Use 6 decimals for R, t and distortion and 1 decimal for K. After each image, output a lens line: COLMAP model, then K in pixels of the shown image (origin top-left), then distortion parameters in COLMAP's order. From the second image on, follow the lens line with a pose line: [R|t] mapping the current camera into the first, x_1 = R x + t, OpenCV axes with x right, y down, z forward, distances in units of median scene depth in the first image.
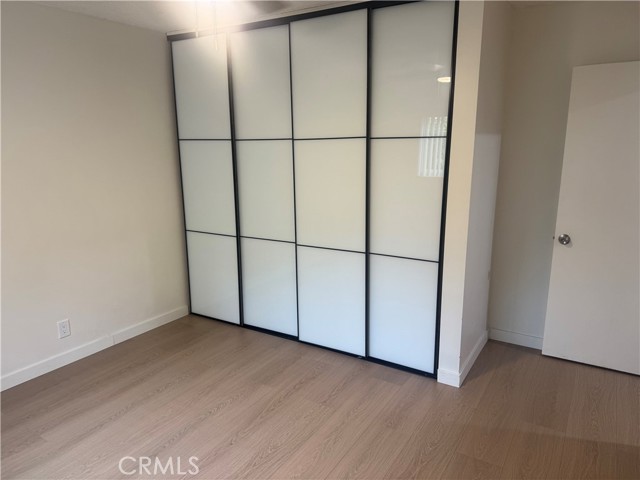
lens RADIAL K [[449.5, 0, 320.0], [0, 449.5, 240.0], [0, 0, 1]] dist [0.061014, -0.082986]
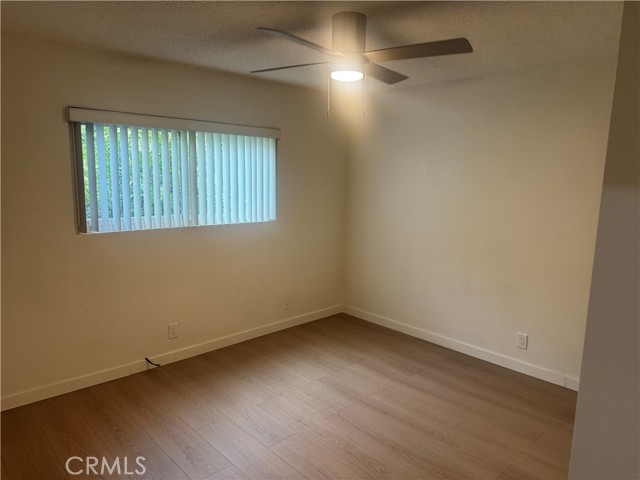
lens RADIAL K [[449.5, 0, 320.0], [0, 449.5, 240.0], [0, 0, 1]] dist [0.061014, -0.082986]
pose [[-0.259700, 0.148113, -0.954263, 0.741902], [-0.223427, 0.952140, 0.208588, -0.204270], [0.939487, 0.267378, -0.214179, 0.819354]]
